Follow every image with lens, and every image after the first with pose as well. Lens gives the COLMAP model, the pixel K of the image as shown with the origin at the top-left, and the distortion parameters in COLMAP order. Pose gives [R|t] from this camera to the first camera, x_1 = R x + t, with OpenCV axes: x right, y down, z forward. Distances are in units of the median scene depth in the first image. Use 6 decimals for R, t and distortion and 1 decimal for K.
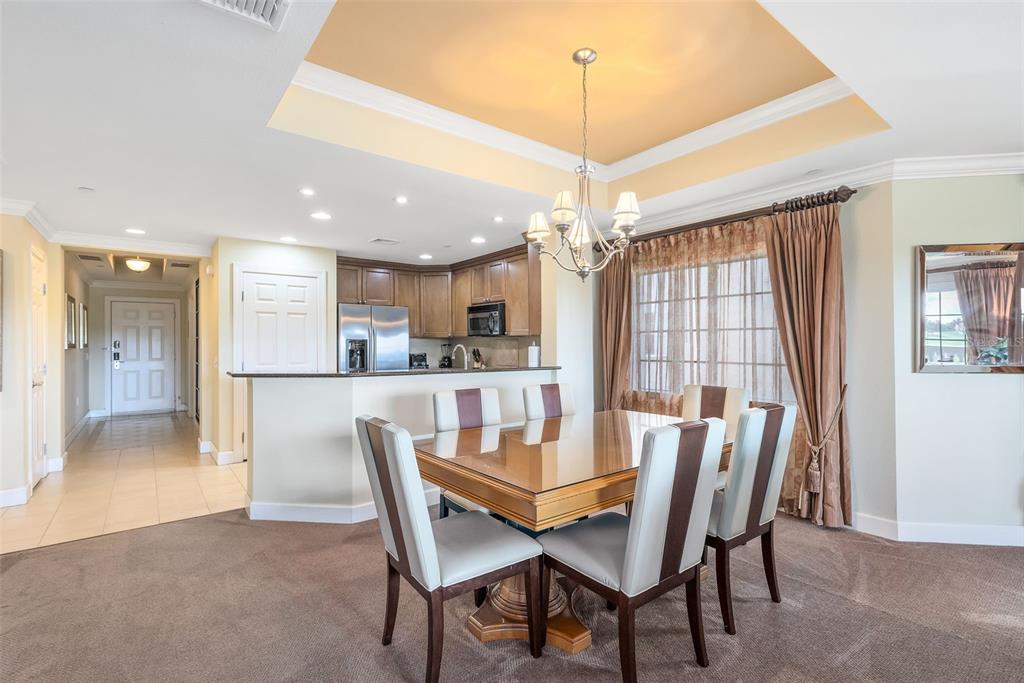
lens RADIAL K [[466.9, 0, 513.0], [0, 466.9, 345.5], [0, 0, 1]] dist [0.002257, -0.000127]
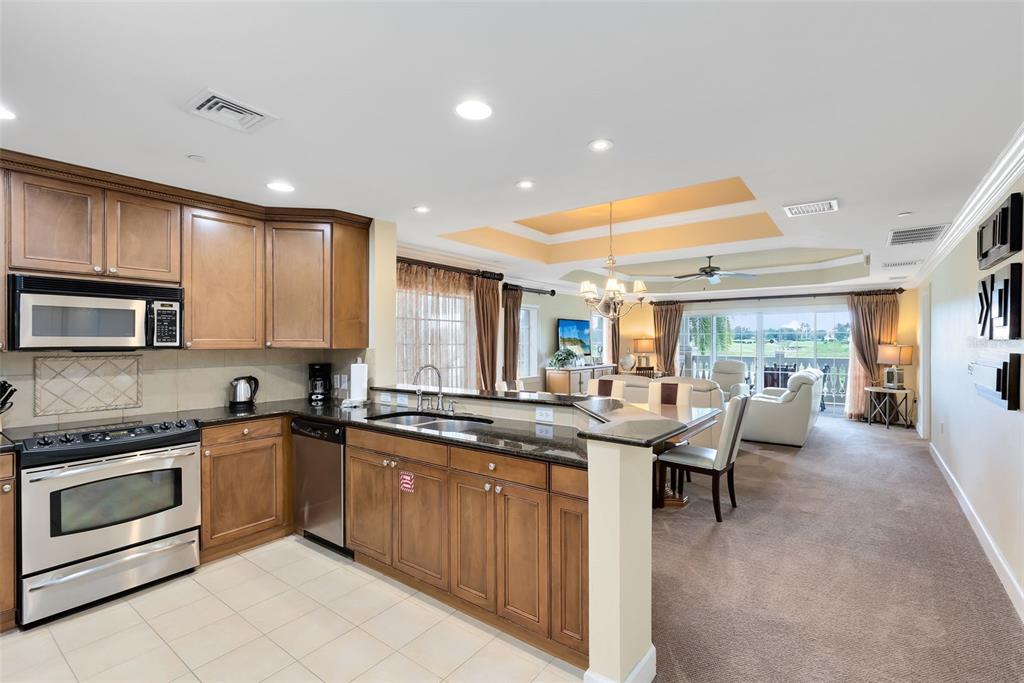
lens RADIAL K [[466.9, 0, 513.0], [0, 466.9, 345.5], [0, 0, 1]] dist [0.002257, -0.000127]
pose [[-0.254763, -0.007257, 0.966976, -0.969271], [0.005149, 0.999947, 0.008861, -0.043590], [-0.966990, 0.007236, -0.254713, 1.170894]]
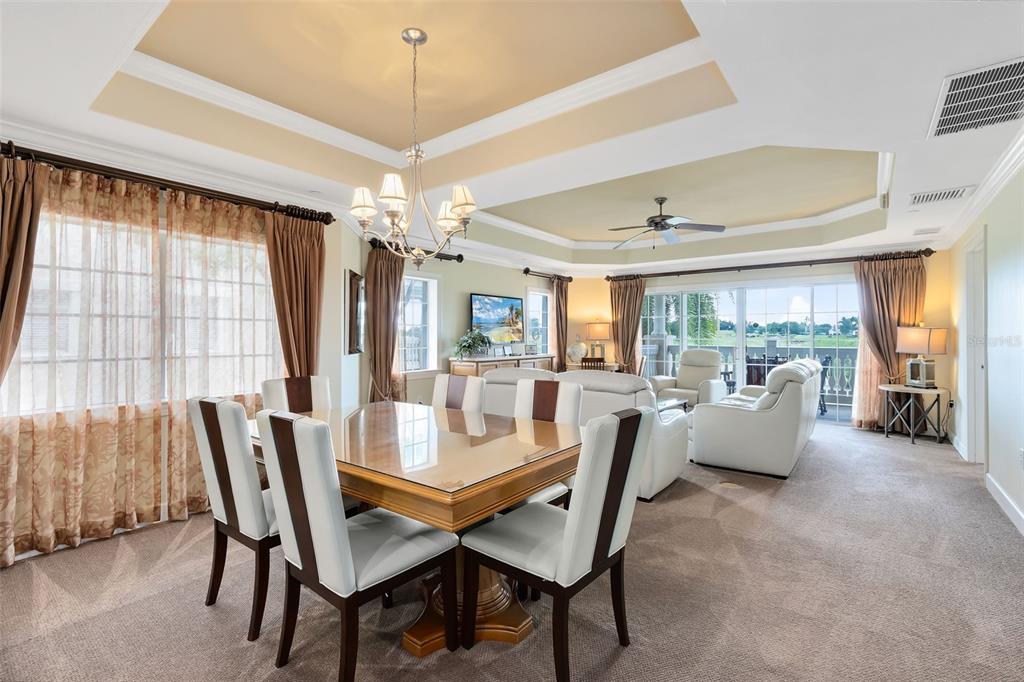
lens RADIAL K [[464.8, 0, 515.6], [0, 464.8, 335.6], [0, 0, 1]] dist [0.002574, 0.000373]
pose [[-0.249795, 0.000870, 0.968298, -0.538216], [0.004122, 0.999991, 0.000165, 0.001229], [-0.968290, 0.004032, -0.249796, 0.662743]]
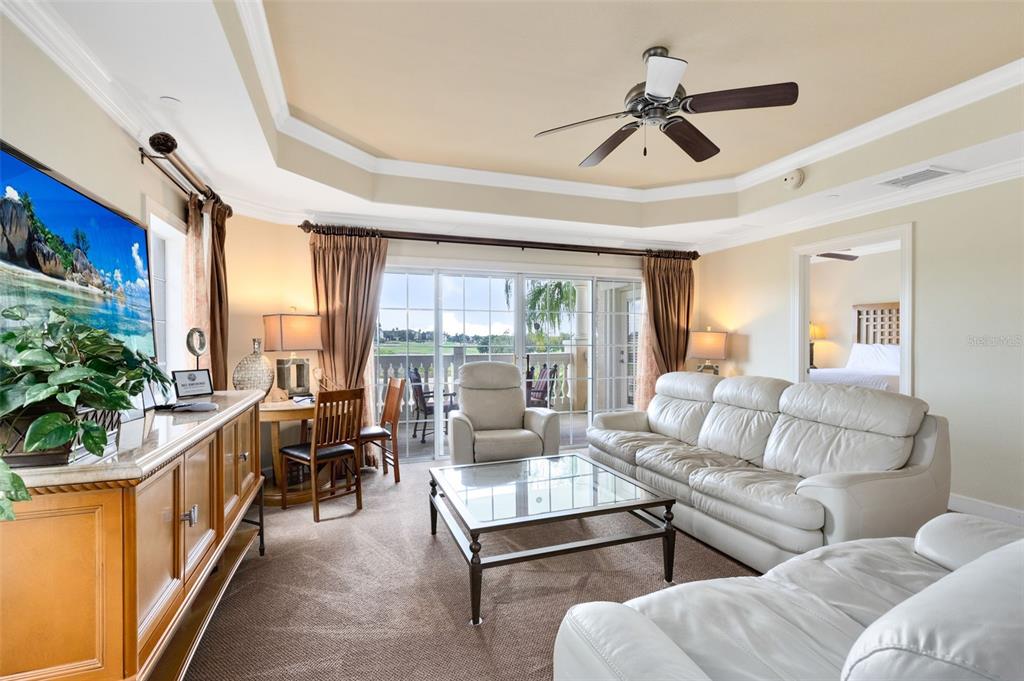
lens RADIAL K [[466.9, 0, 513.0], [0, 466.9, 344.5], [0, 0, 1]] dist [0.002257, -0.000127]
pose [[-0.952403, 0.001834, 0.304837, 0.639948], [0.005381, 0.999927, 0.010797, 0.003293], [-0.304795, 0.011923, -0.952343, 0.603241]]
